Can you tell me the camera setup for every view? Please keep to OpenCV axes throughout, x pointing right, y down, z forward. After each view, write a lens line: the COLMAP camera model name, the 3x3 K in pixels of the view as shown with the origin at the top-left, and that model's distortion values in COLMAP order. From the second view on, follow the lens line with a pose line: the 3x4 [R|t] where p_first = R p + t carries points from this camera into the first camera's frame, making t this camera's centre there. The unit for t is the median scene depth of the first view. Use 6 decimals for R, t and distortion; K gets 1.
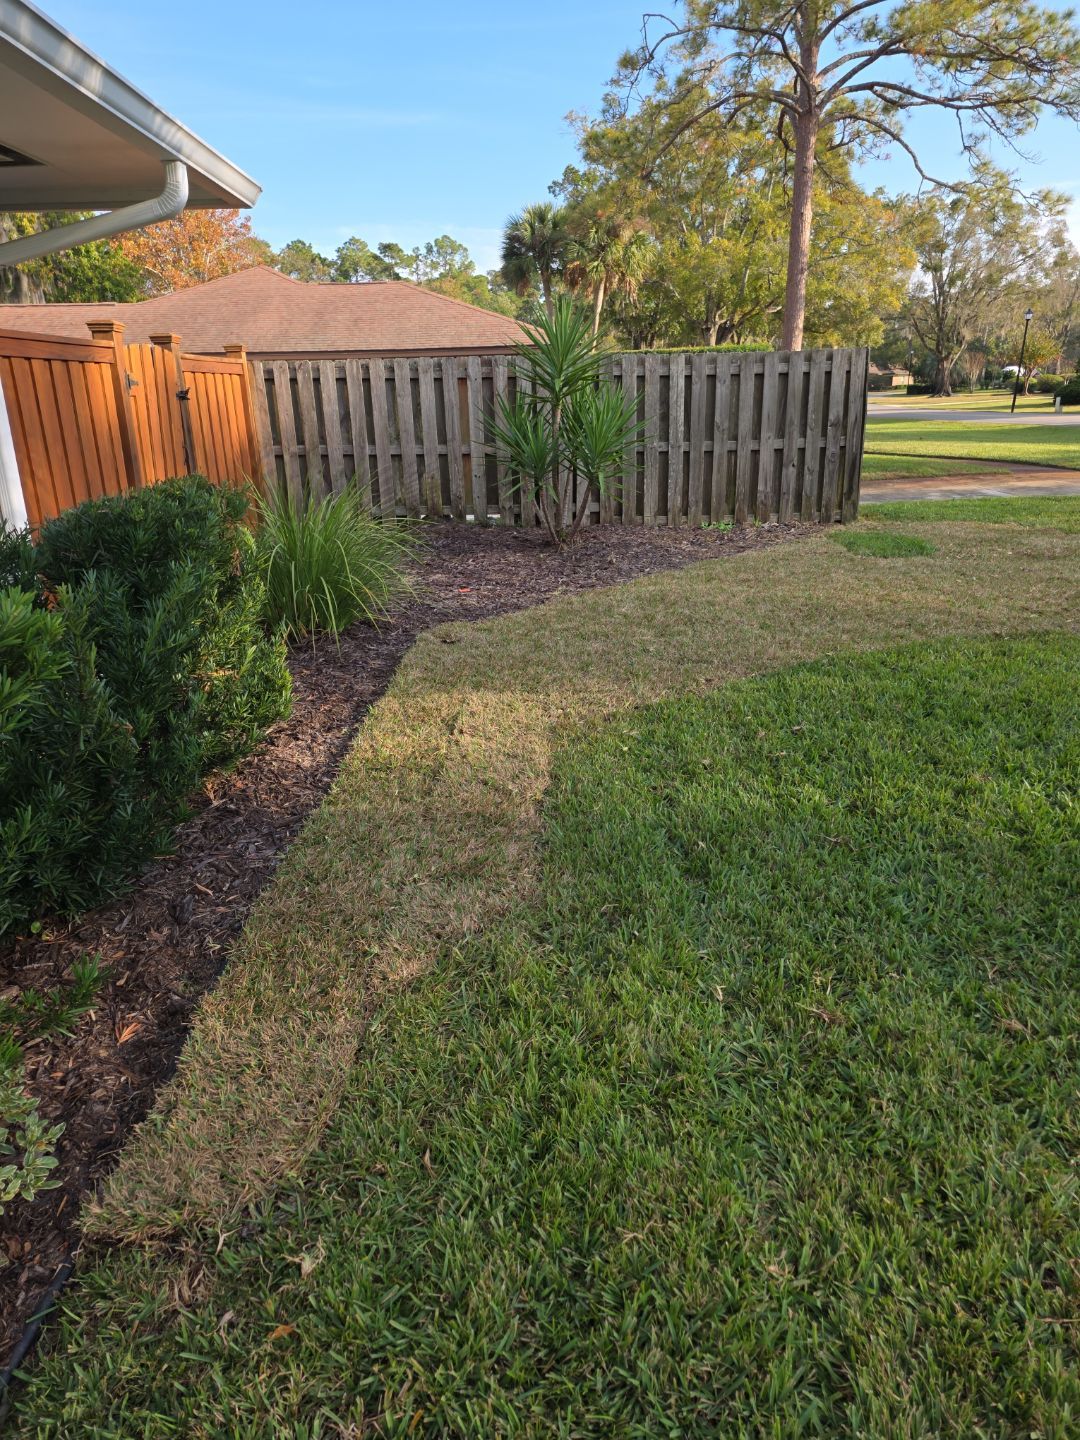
lens RADIAL K [[992.6, 0, 521.1], [0, 992.6, 739.4], [0, 0, 1]] dist [0.054735, -0.037314]
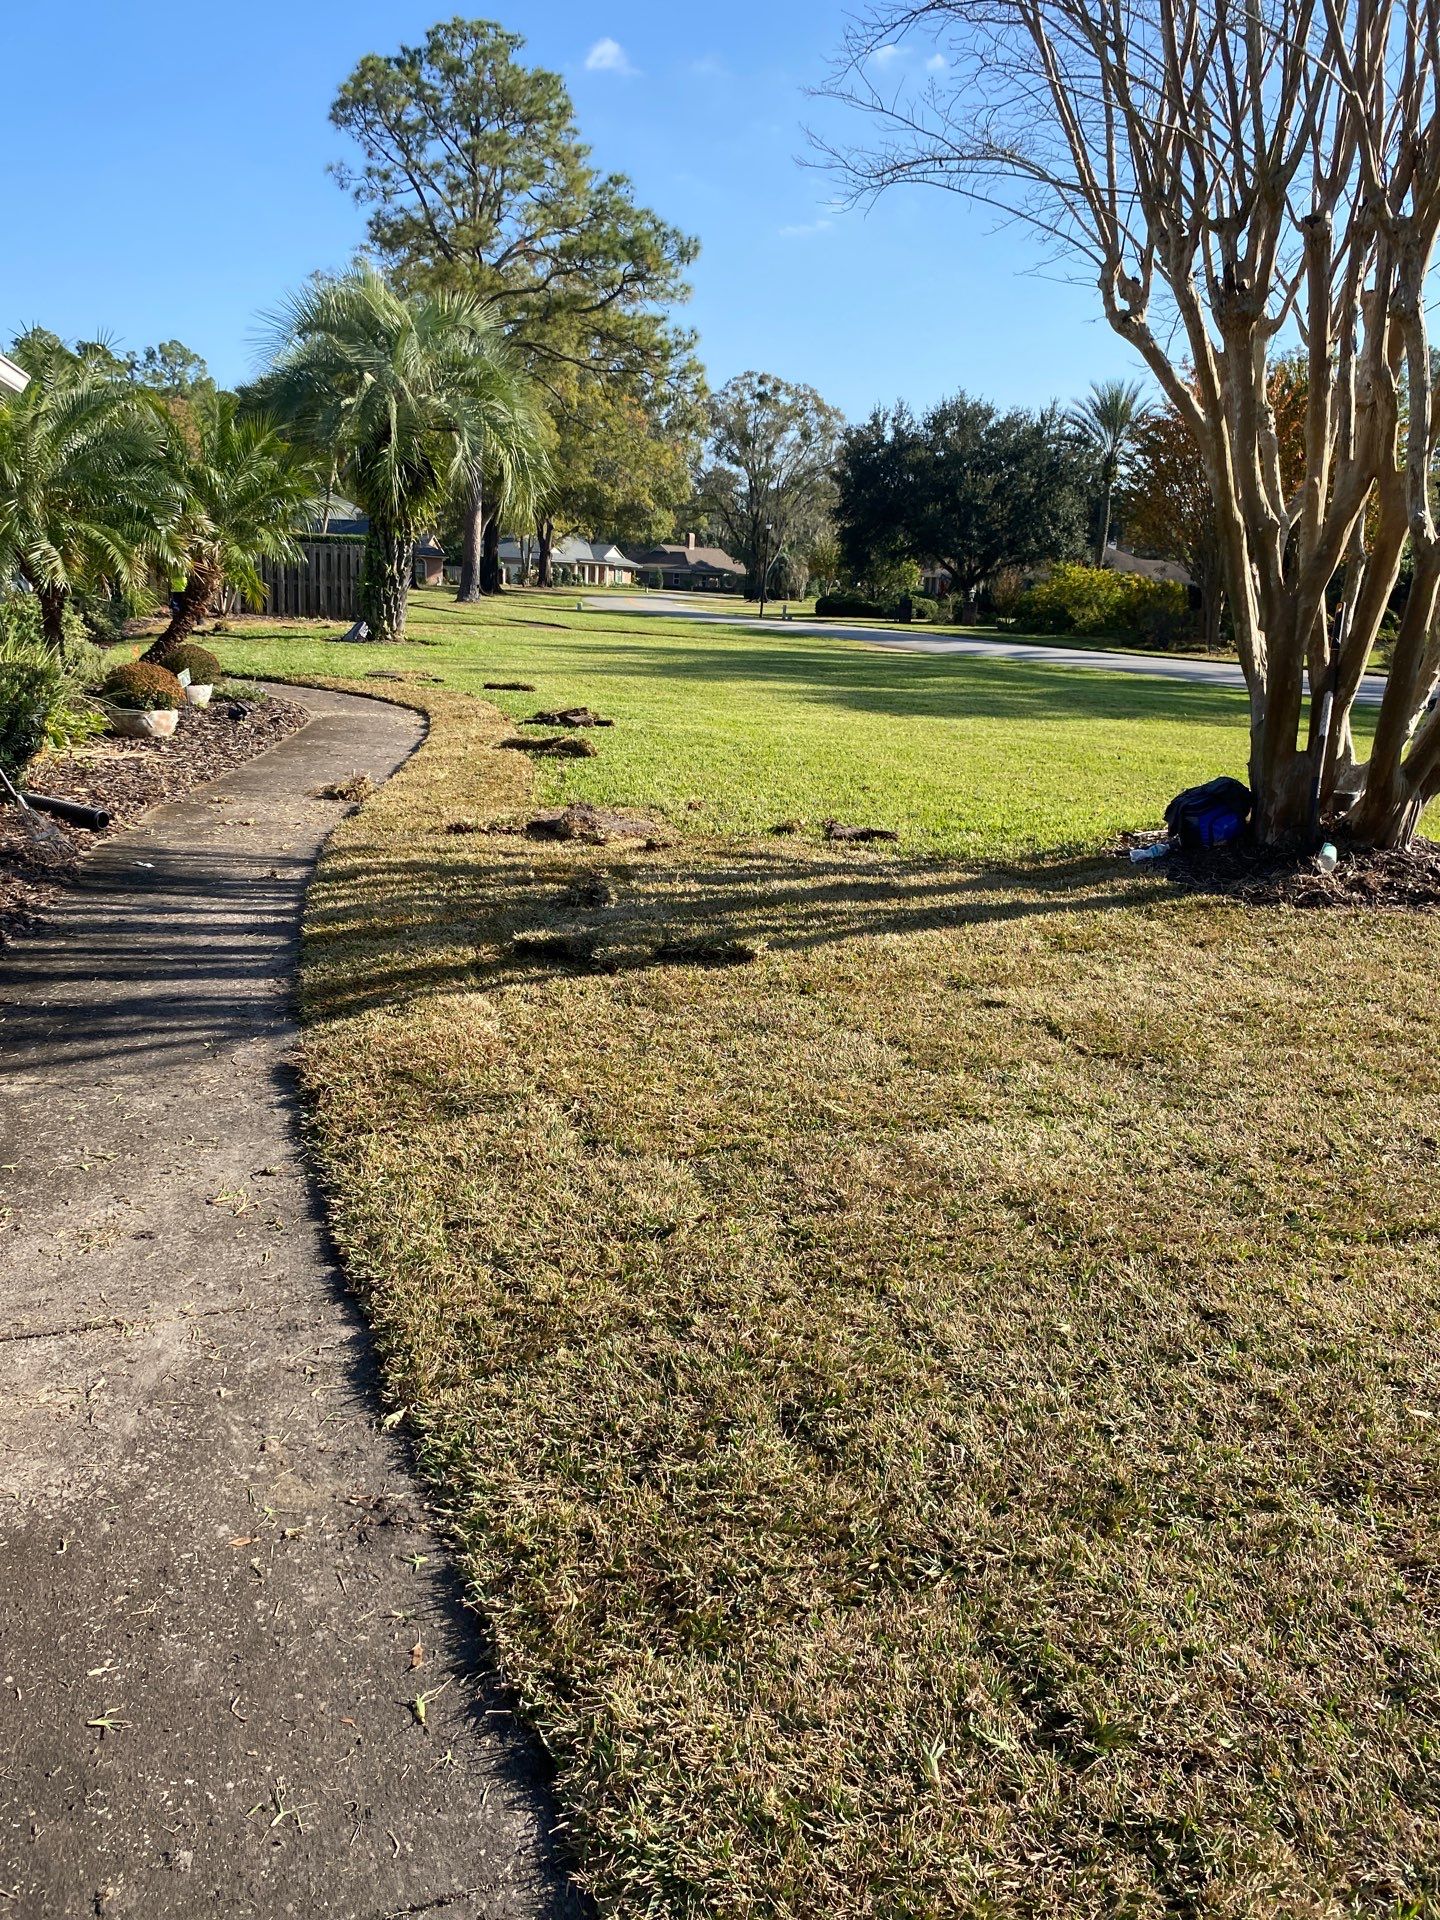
lens RADIAL K [[1522.1, 0, 713.9], [0, 1522.1, 965.8], [0, 0, 1]] dist [0.024902, -0.017944]
pose [[0.963880, 0.007754, 0.266225, 0.034345], [0.014091, 0.996692, -0.080045, 0.158457], [-0.265965, 0.080905, 0.960582, -0.461706]]
